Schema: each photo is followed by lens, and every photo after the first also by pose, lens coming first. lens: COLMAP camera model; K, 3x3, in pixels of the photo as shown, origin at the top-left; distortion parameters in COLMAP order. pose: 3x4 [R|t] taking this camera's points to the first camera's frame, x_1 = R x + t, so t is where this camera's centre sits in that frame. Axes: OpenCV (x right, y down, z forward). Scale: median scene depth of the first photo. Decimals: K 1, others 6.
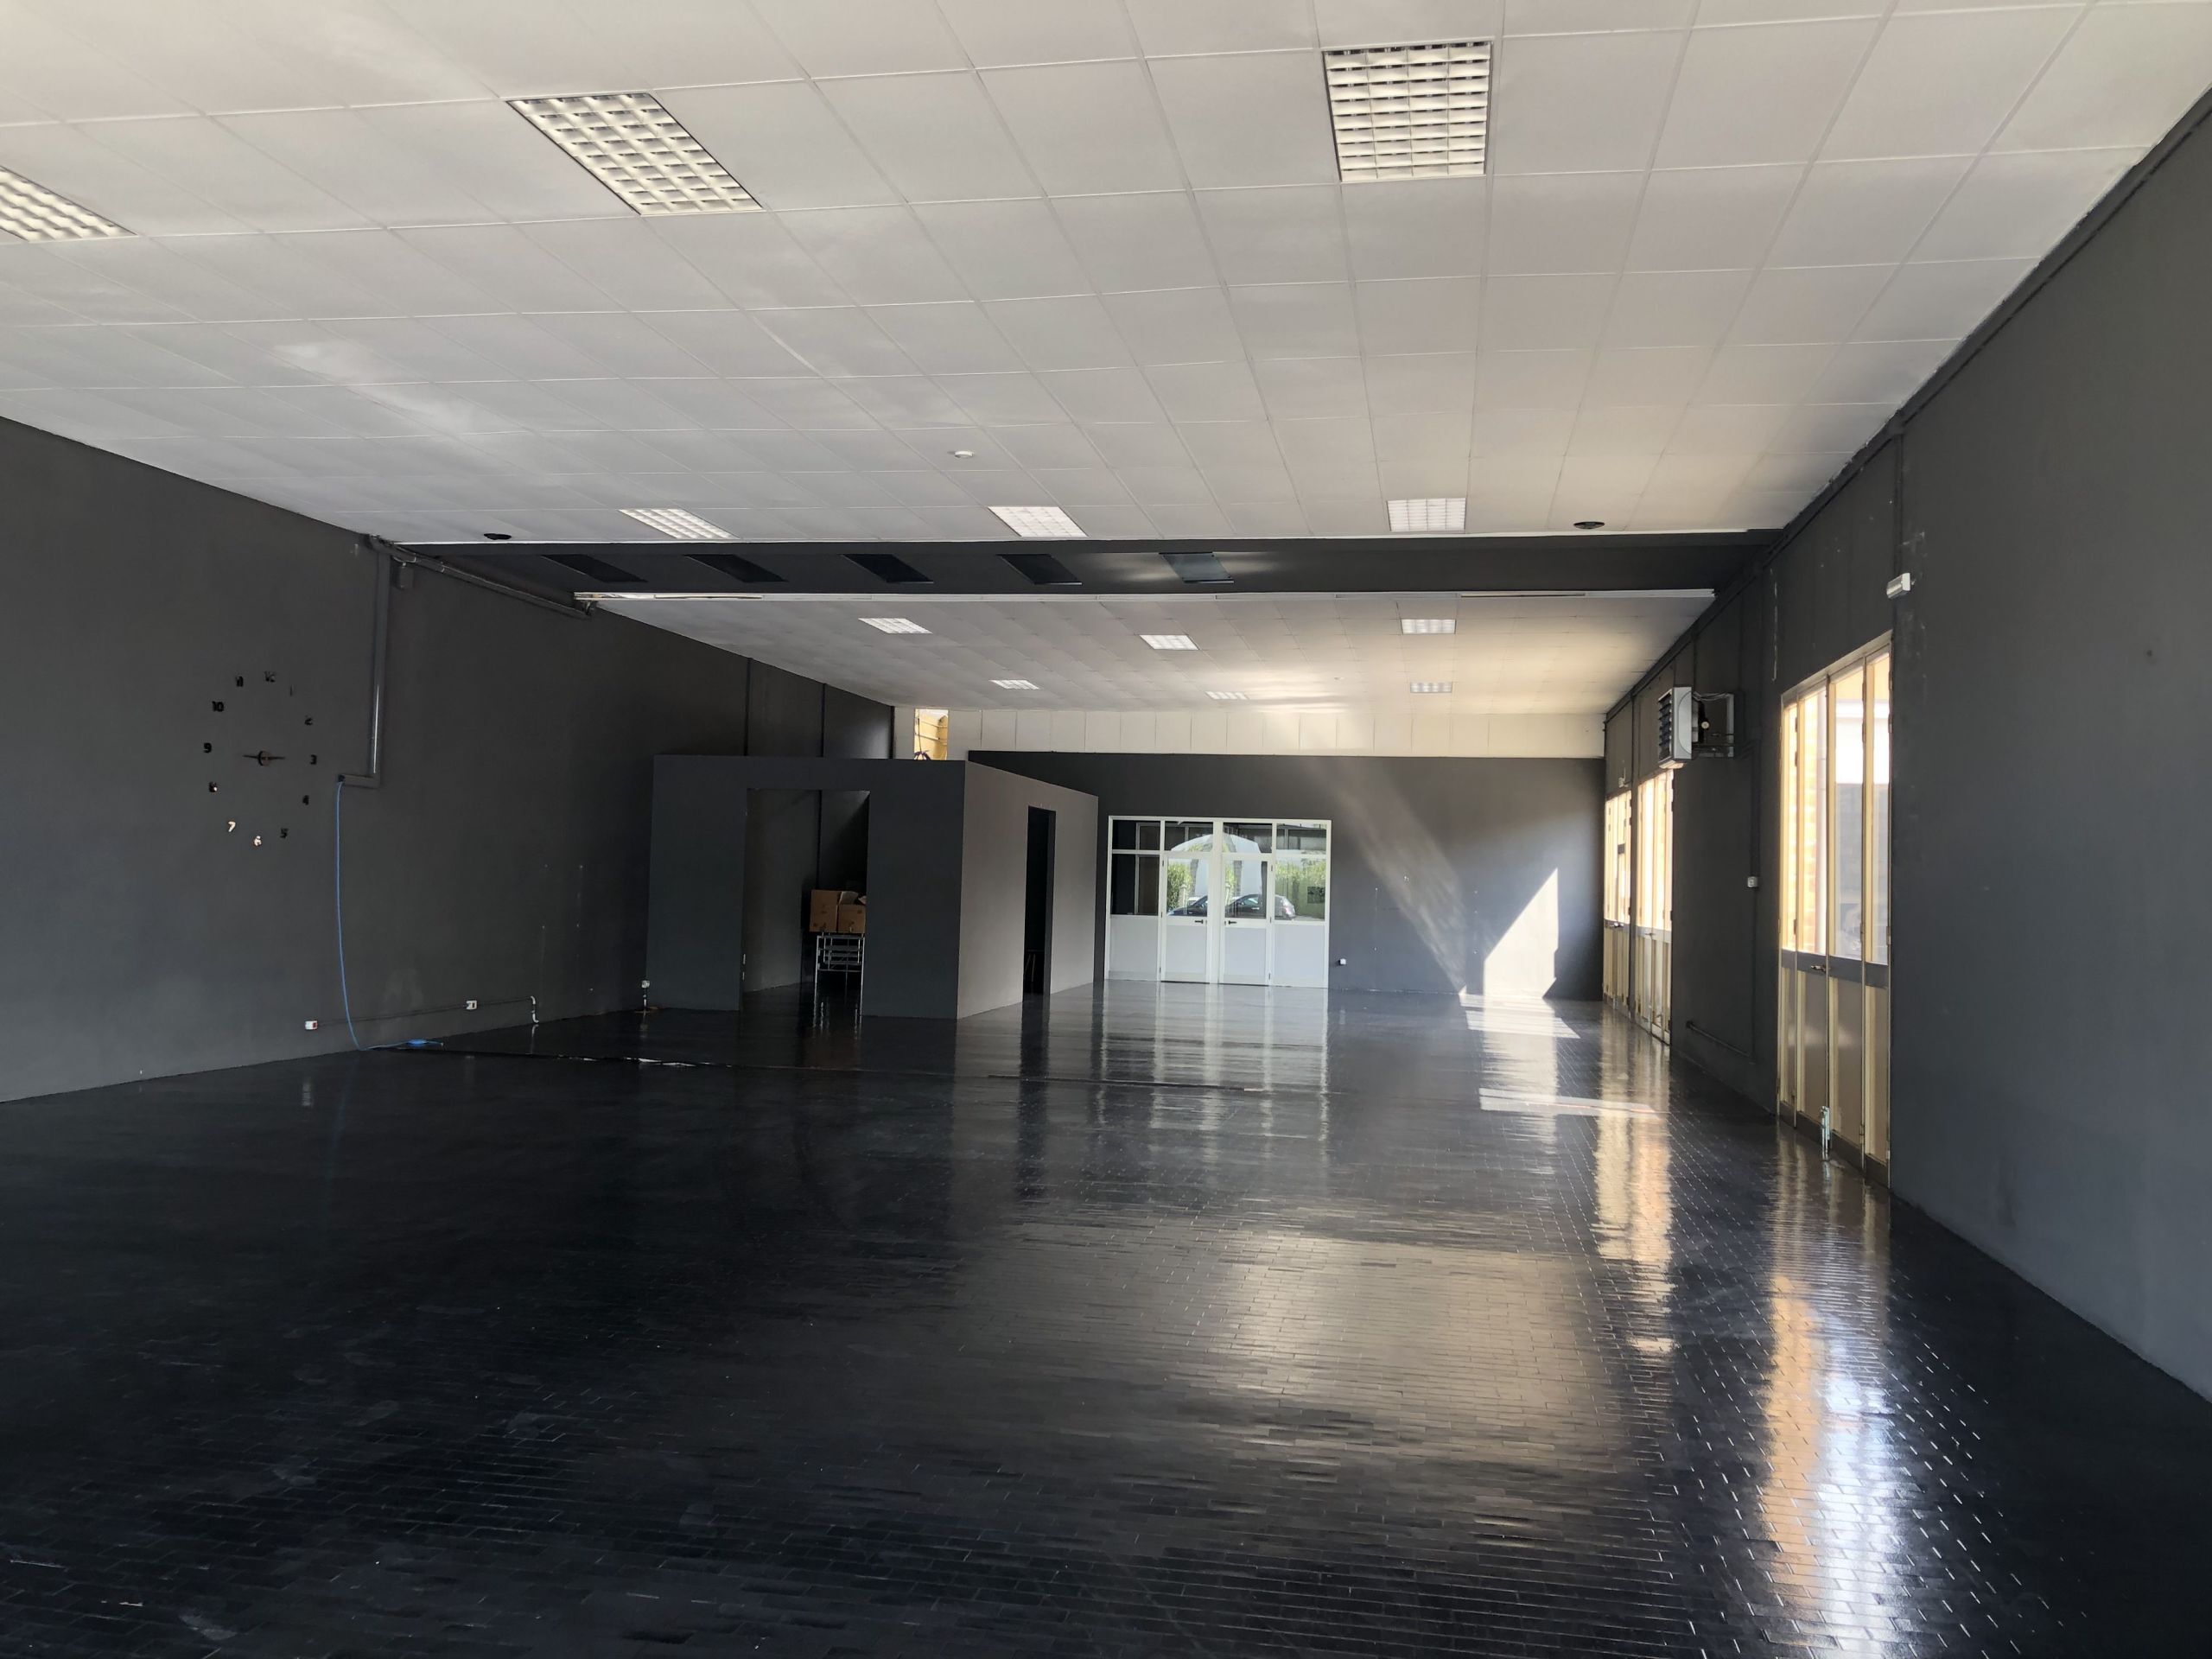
lens RADIAL K [[1800.7, 0, 1102.0], [0, 1800.7, 753.9], [0, 0, 1]] dist [0.100798, -0.279461]
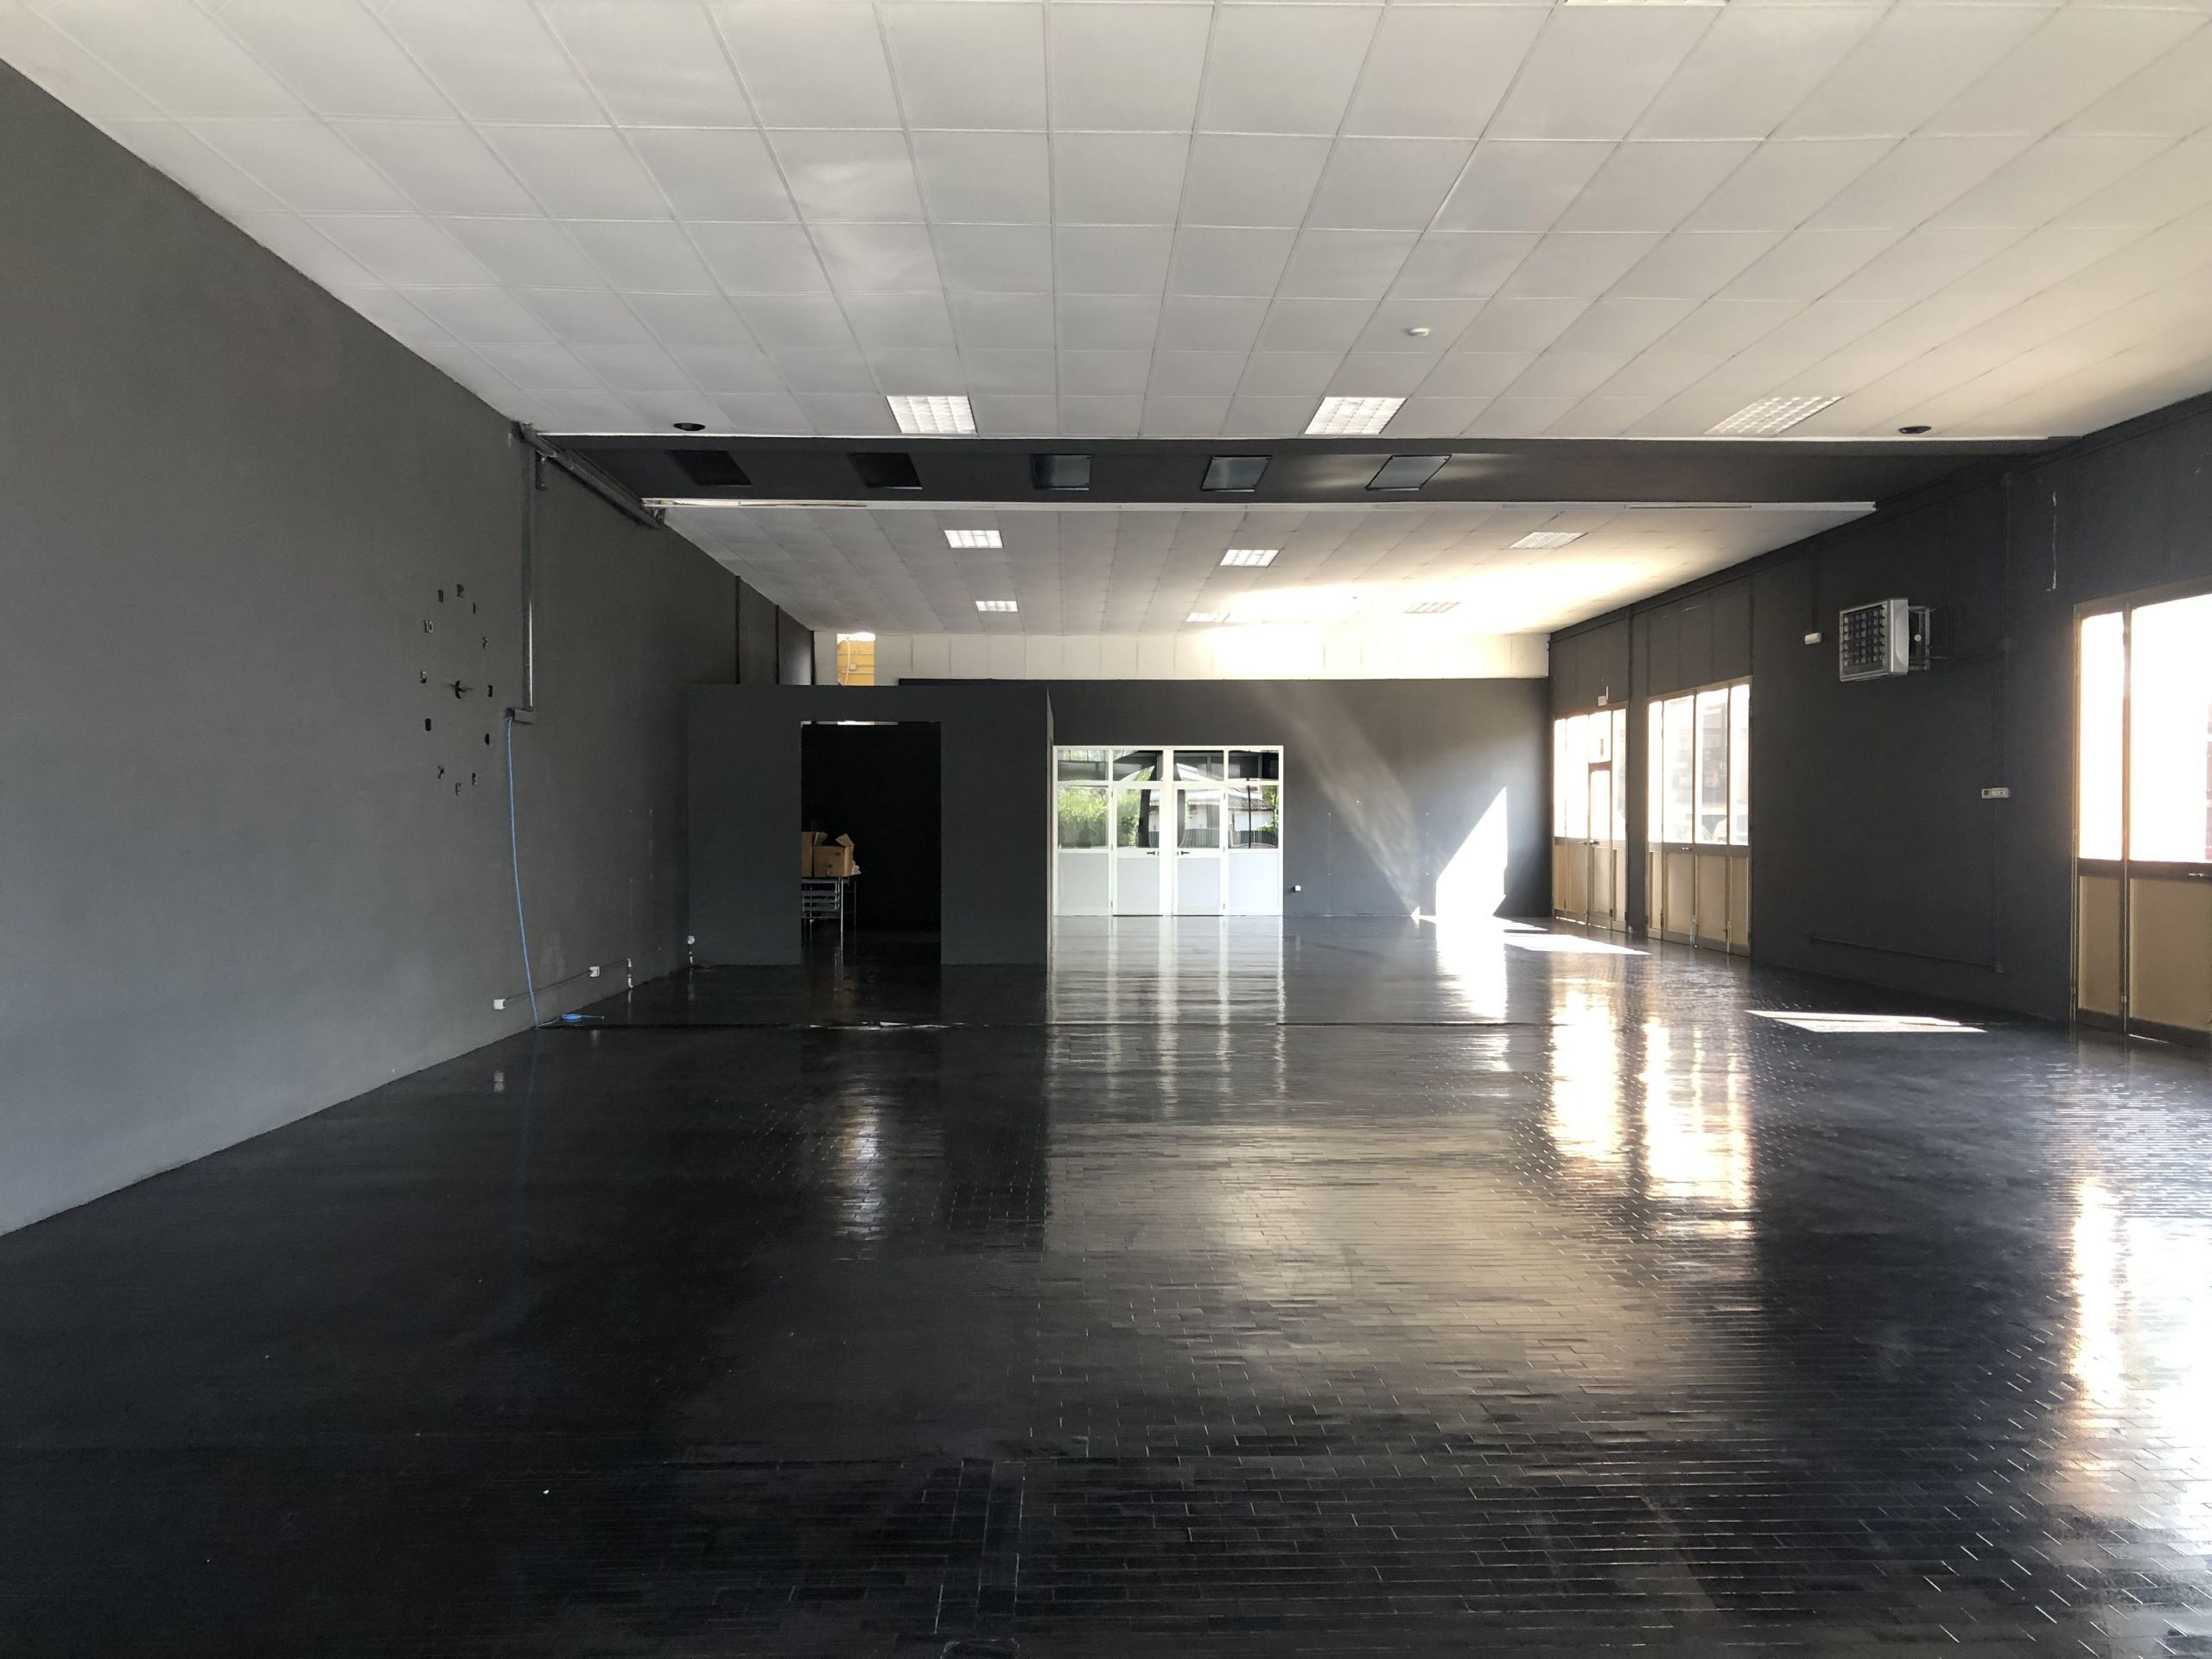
lens RADIAL K [[1812.7, 0, 1106.0], [0, 1812.7, 829.5], [0, 0, 1]] dist [0.012031, -0.004020]
pose [[0.977379, -0.029974, 0.209361, -0.176980], [0.013075, 0.996576, 0.081639, 0.000974], [-0.211091, -0.077054, 0.974425, 0.061270]]
